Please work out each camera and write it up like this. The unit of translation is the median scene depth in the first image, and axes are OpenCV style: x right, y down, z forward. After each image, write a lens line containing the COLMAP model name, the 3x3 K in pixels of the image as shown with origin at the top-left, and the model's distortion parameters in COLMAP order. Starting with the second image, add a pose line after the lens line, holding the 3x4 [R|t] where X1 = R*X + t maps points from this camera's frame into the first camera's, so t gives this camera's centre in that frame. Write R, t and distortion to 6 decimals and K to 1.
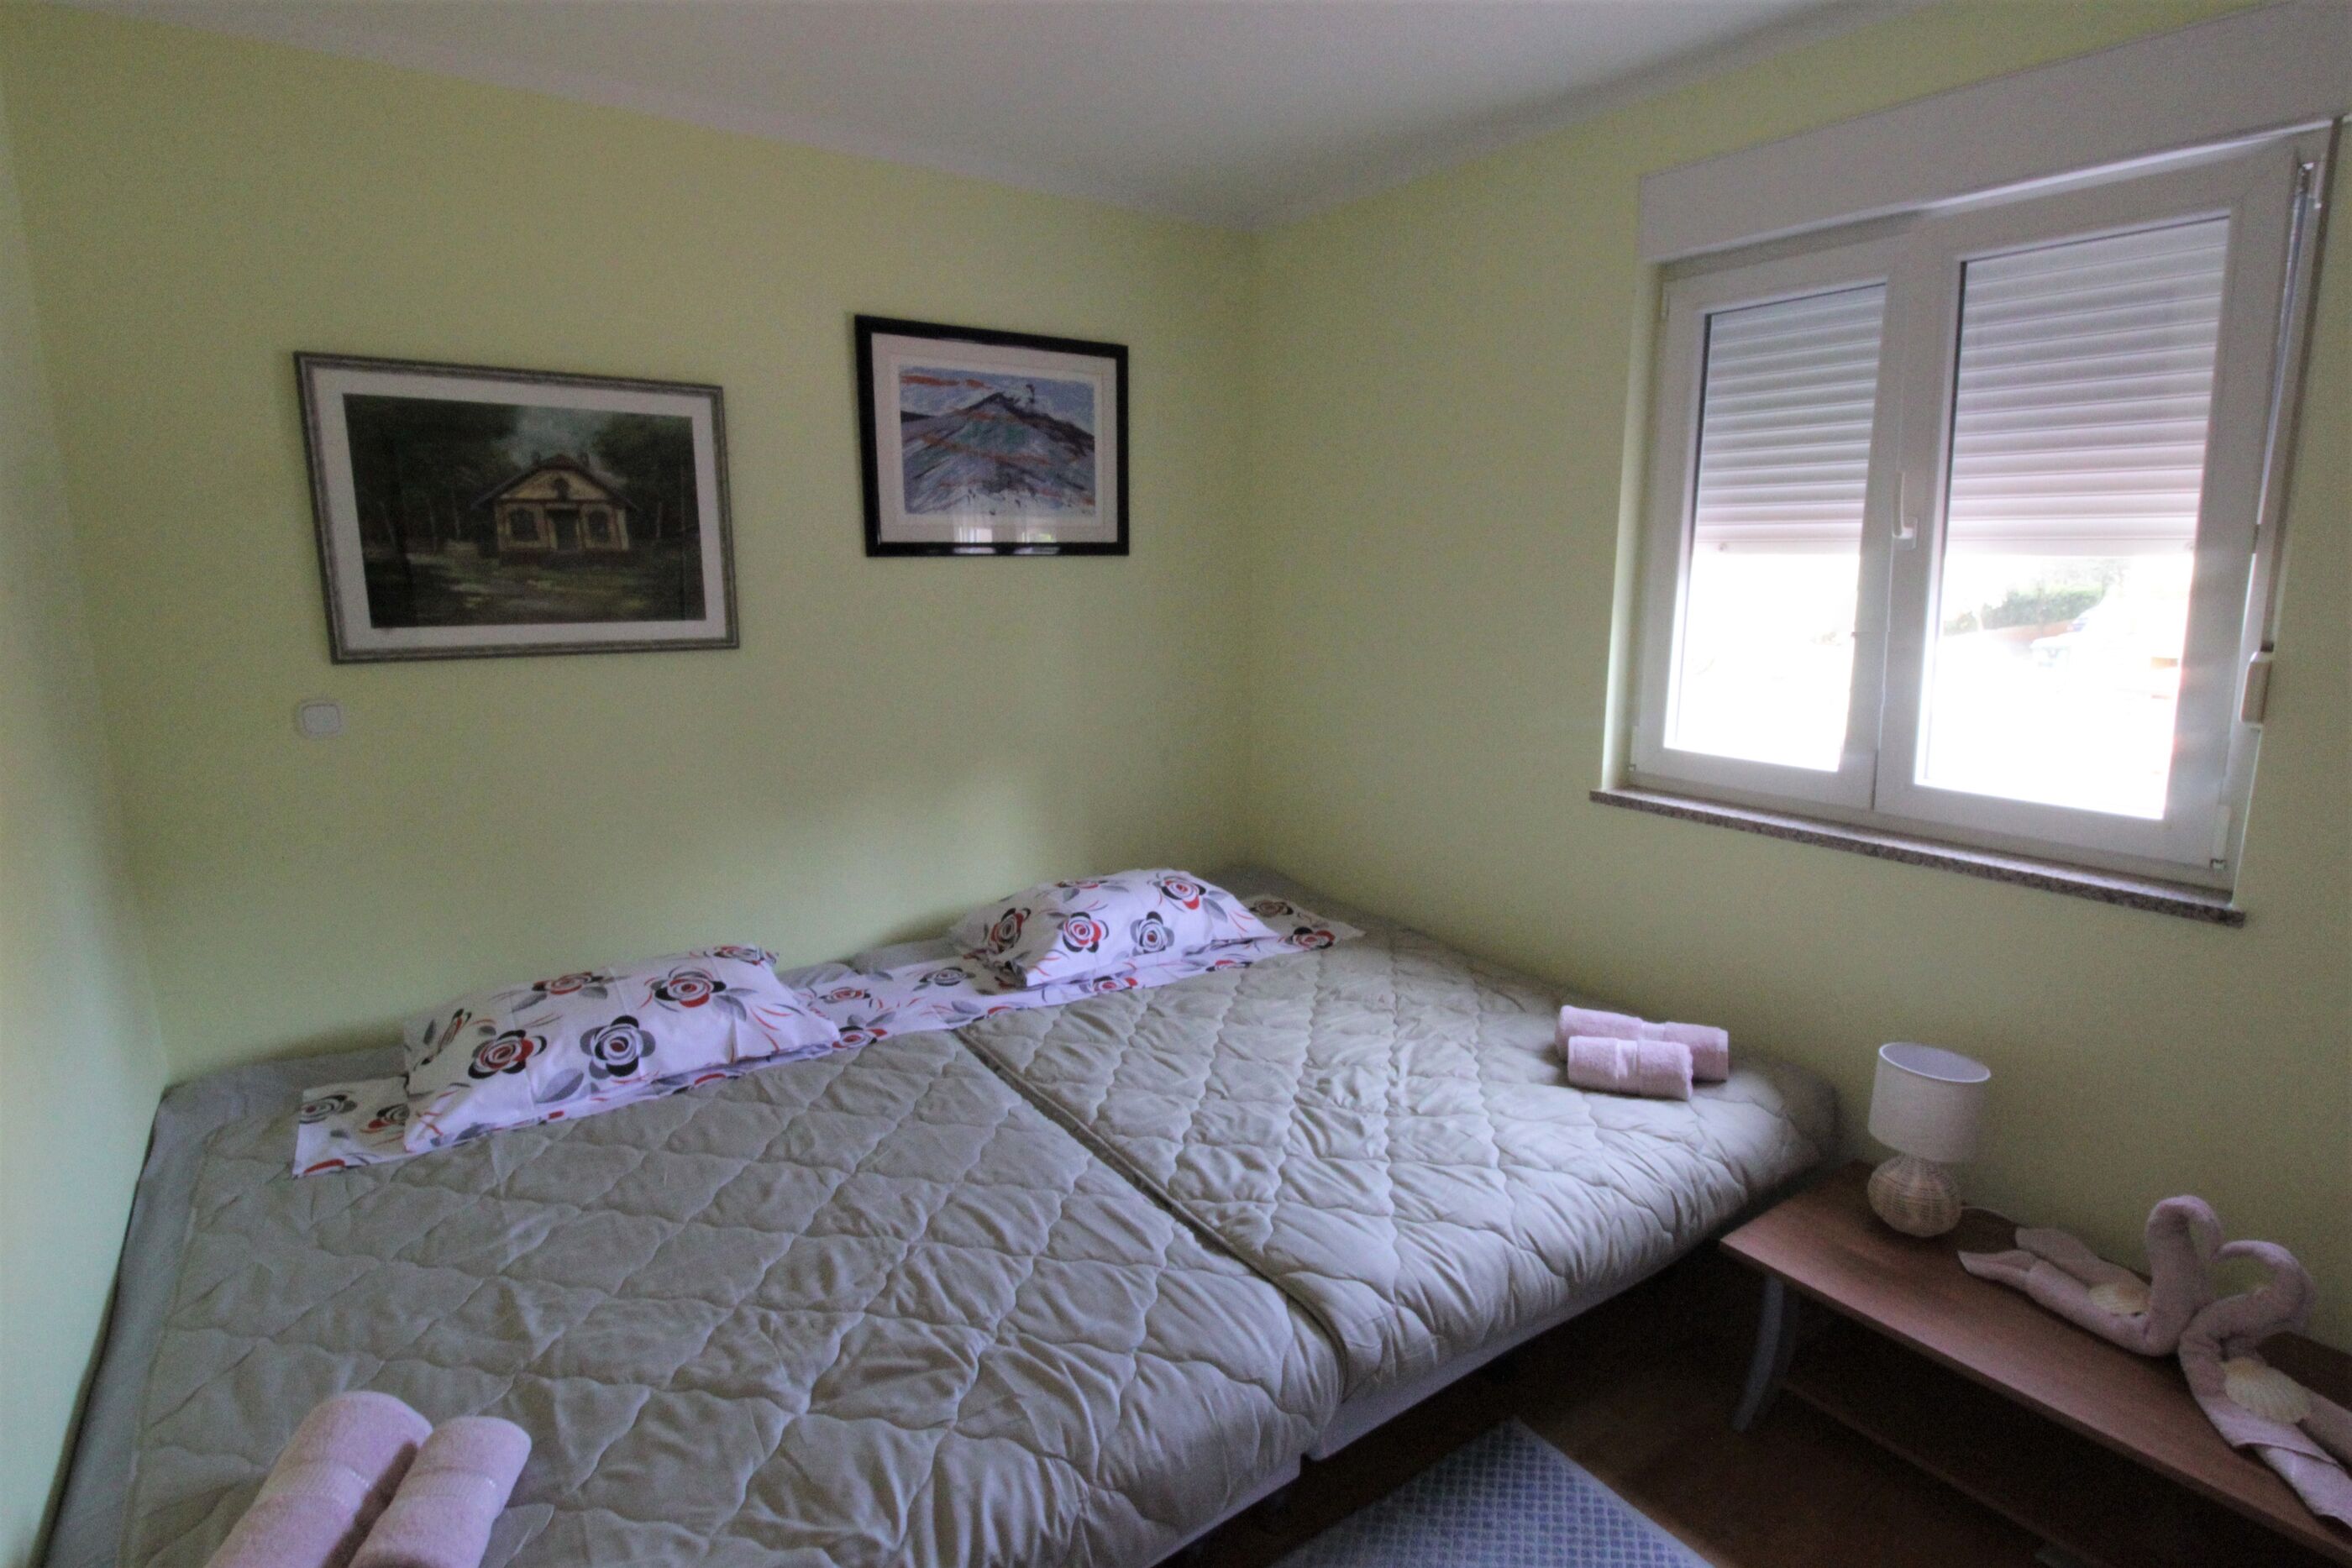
lens RADIAL K [[1182.3, 0, 1186.6], [0, 1182.3, 783.3], [0, 0, 1]] dist [0.000785, -0.011713]
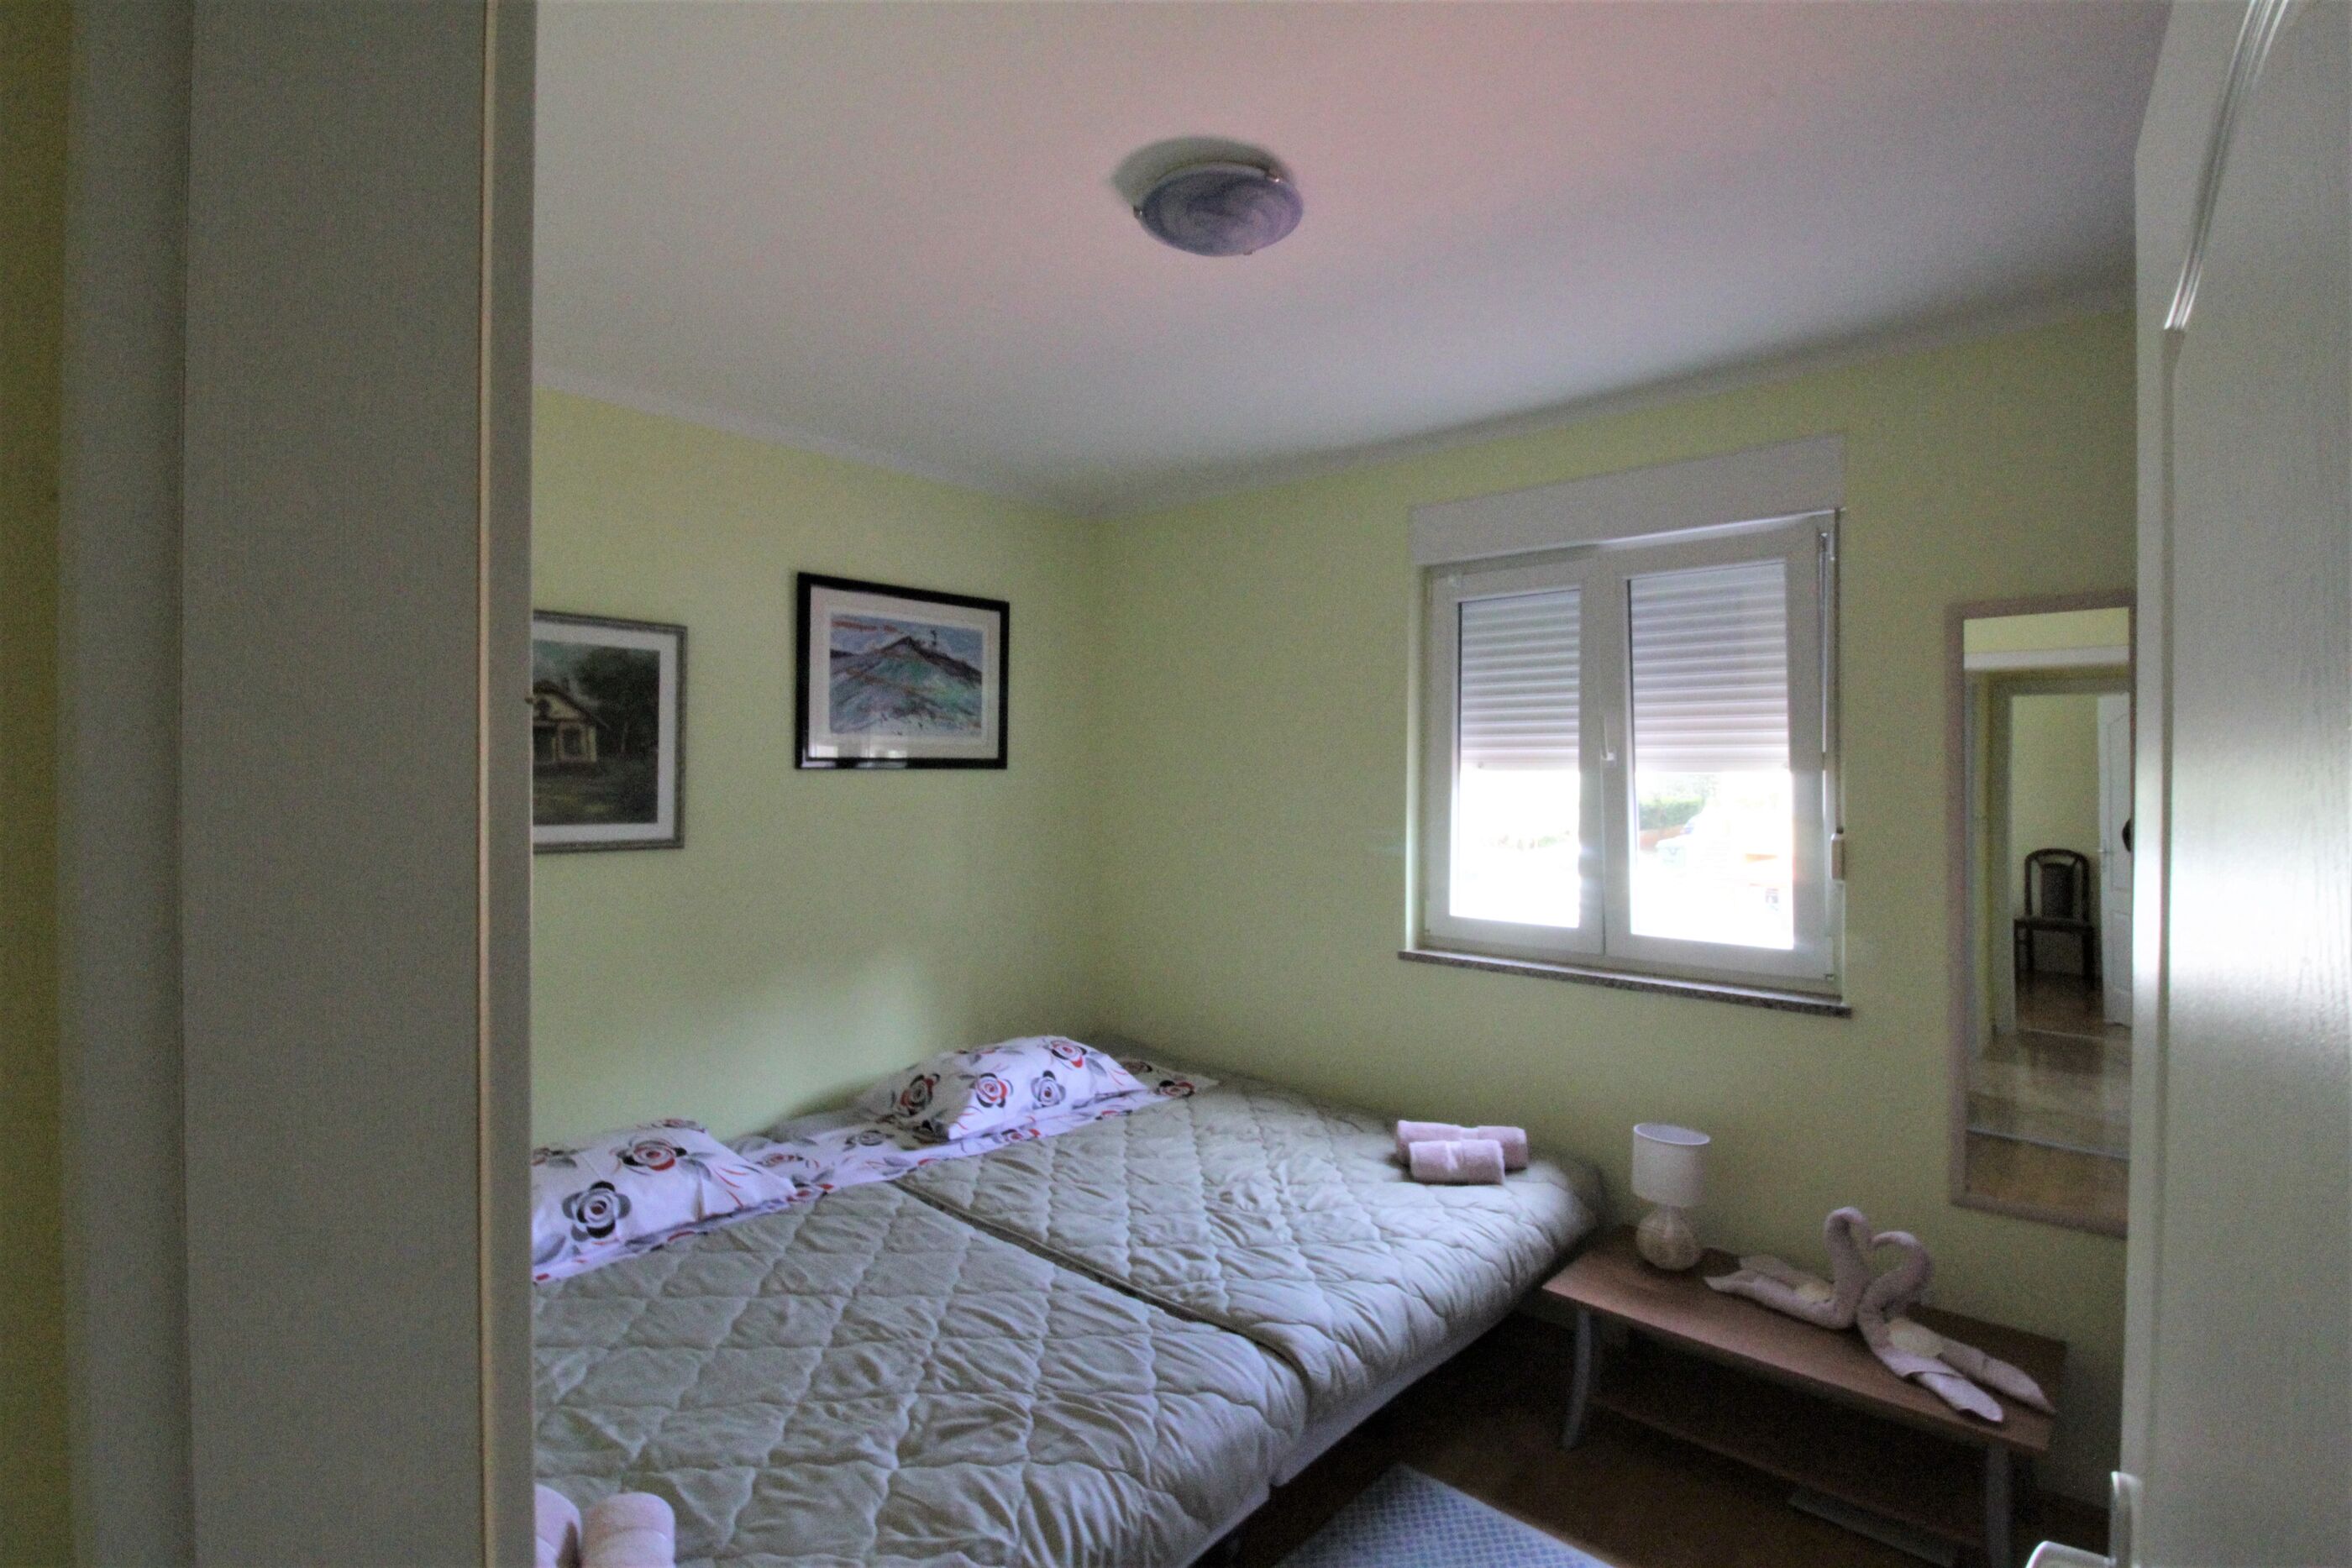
lens RADIAL K [[1115.0, 0, 1183.8], [0, 1115.0, 779.0], [0, 0, 1]] dist [-0.000064, -0.011893]
pose [[0.975557, 0.003455, 0.219719, -0.181350], [0.036636, 0.983325, -0.178129, 0.035173], [-0.216671, 0.181825, 0.959163, -0.171647]]
